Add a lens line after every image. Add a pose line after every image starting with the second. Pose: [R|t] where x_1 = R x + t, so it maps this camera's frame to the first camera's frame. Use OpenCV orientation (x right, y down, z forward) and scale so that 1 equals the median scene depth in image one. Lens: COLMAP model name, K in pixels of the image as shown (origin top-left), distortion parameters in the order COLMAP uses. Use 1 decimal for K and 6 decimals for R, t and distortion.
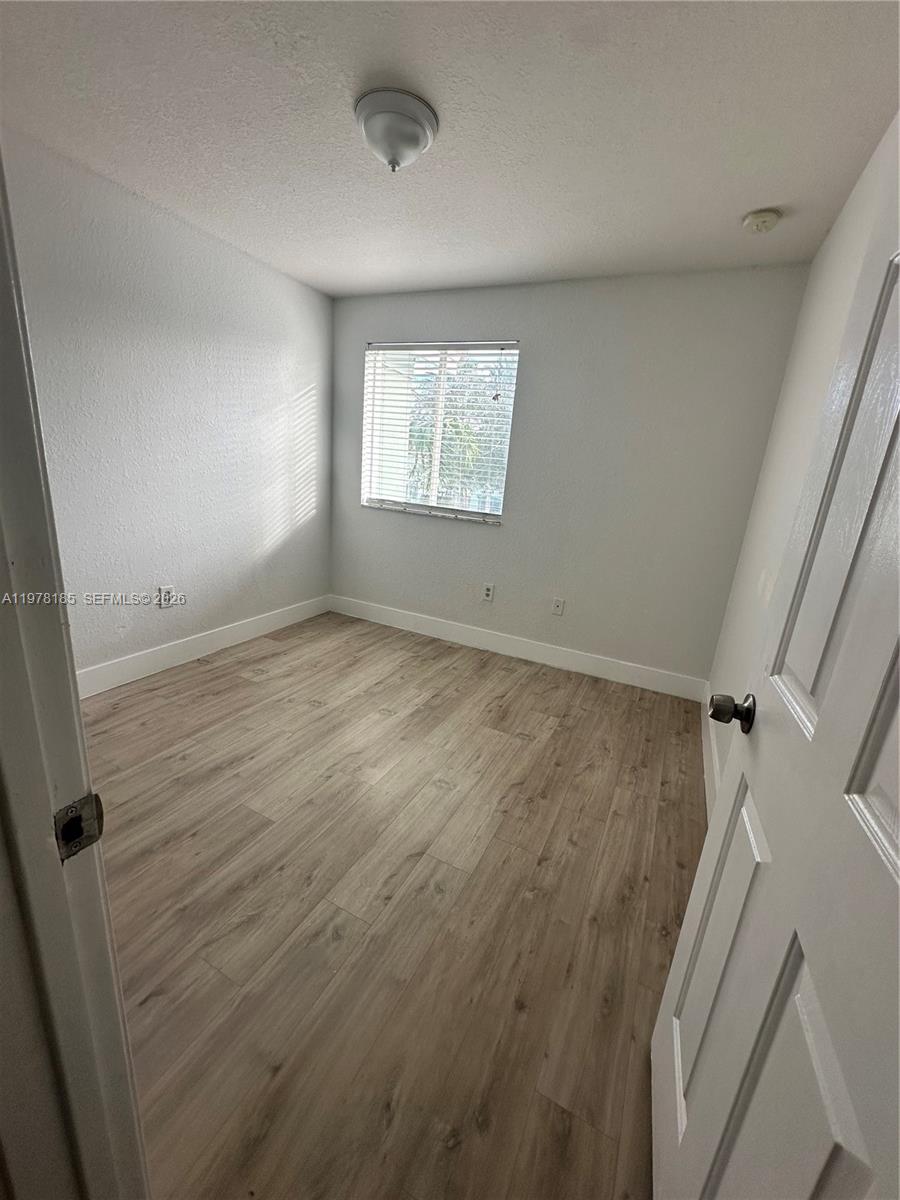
lens RADIAL K [[485.7, 0, 448.7], [0, 485.7, 602.1], [0, 0, 1]] dist [-0.000218, 0.000456]
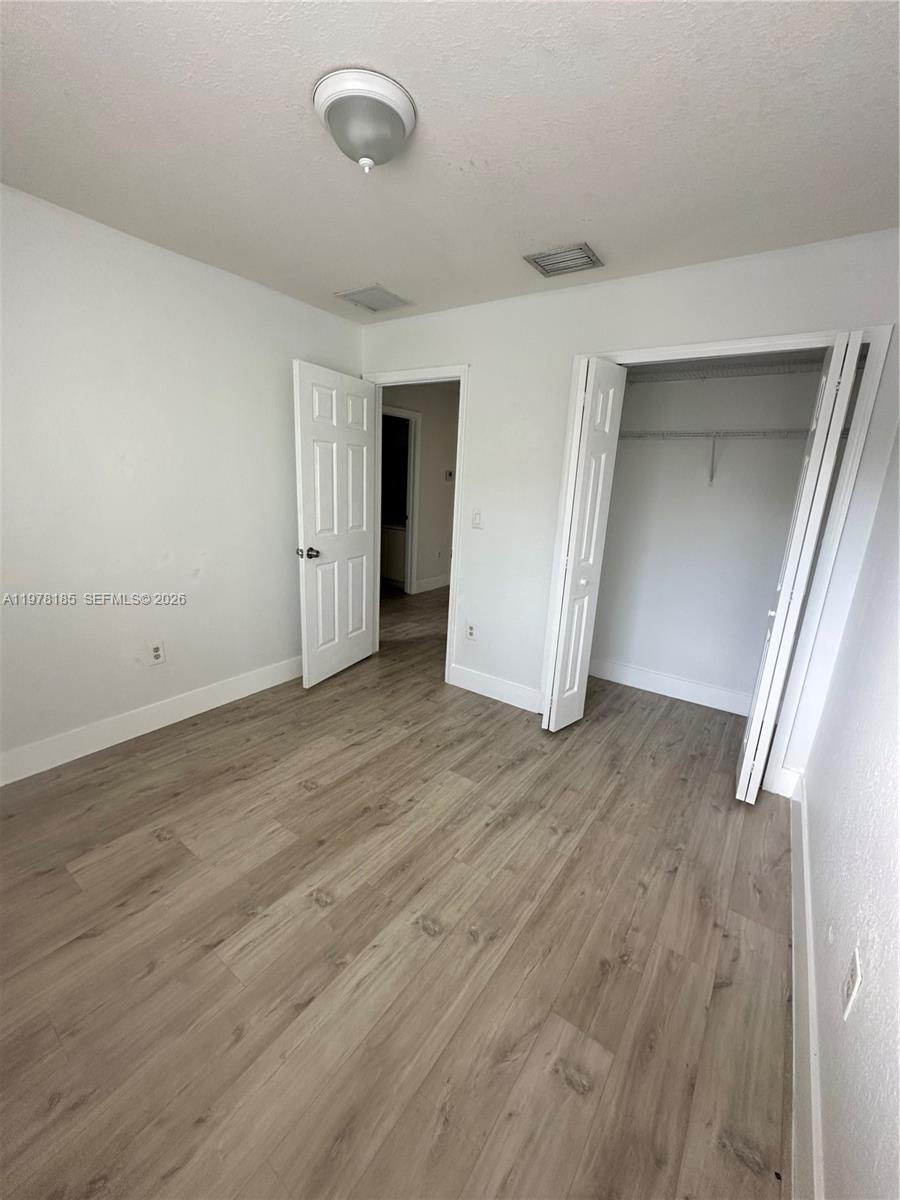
lens RADIAL K [[485.7, 0, 455.5], [0, 485.7, 597.1], [0, 0, 1]] dist [-0.000218, 0.000456]
pose [[-0.980841, -0.161971, 0.108243, -0.383273], [-0.086891, 0.861035, 0.501068, -0.568828], [-0.174359, 0.482063, -0.858612, 1.667487]]
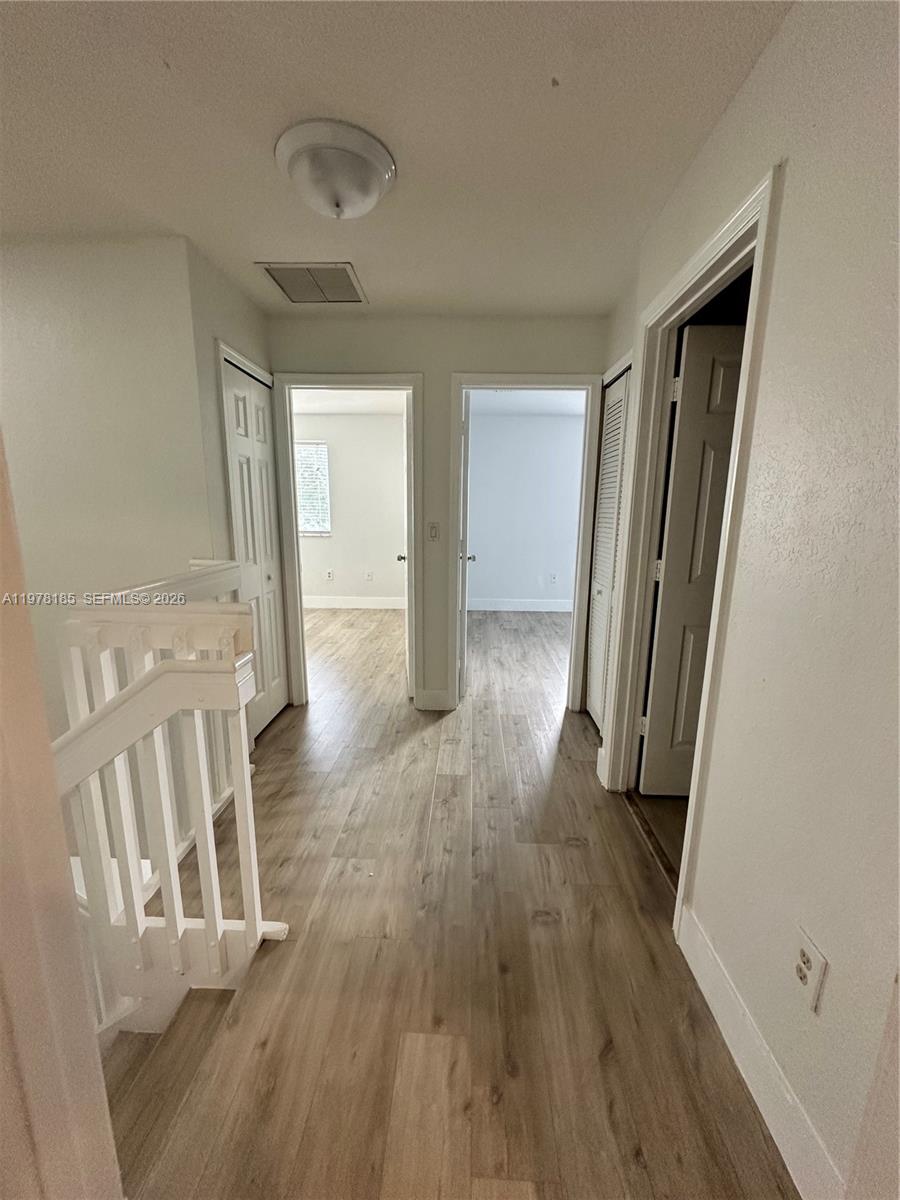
lens RADIAL K [[485.7, 0, 443.0], [0, 485.7, 600.2], [0, 0, 1]] dist [-0.000218, 0.000456]
pose [[0.918758, -0.127308, 0.373733, -0.367544], [0.150097, 0.988141, -0.032389, 0.327902], [-0.365177, 0.085854, 0.926971, -1.352345]]
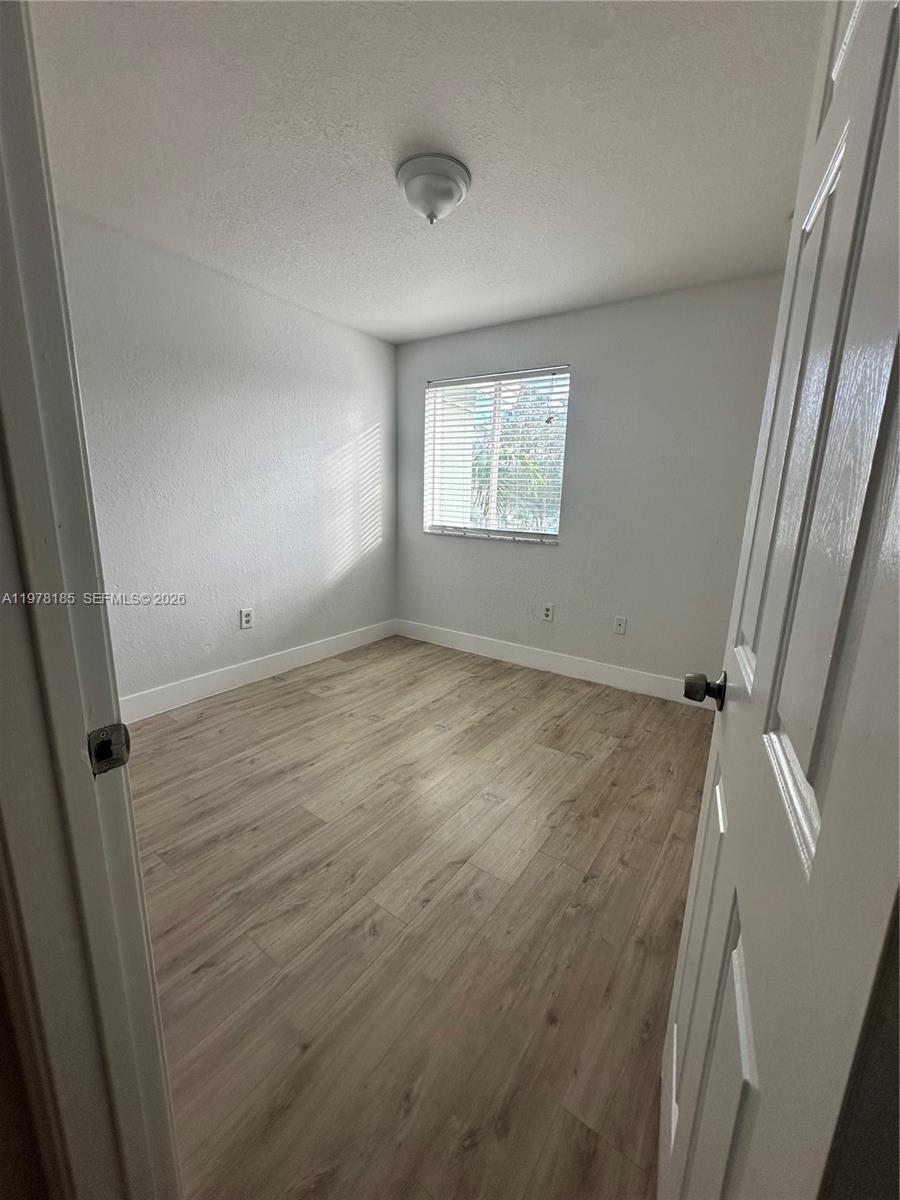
lens RADIAL K [[485.7, 0, 445.9], [0, 485.7, 600.8], [0, 0, 1]] dist [-0.000218, 0.000456]
pose [[0.986154, -0.019984, -0.164625, 0.068324], [0.008164, 0.997359, -0.072164, 0.043729], [0.165632, 0.069821, 0.983713, -0.022014]]
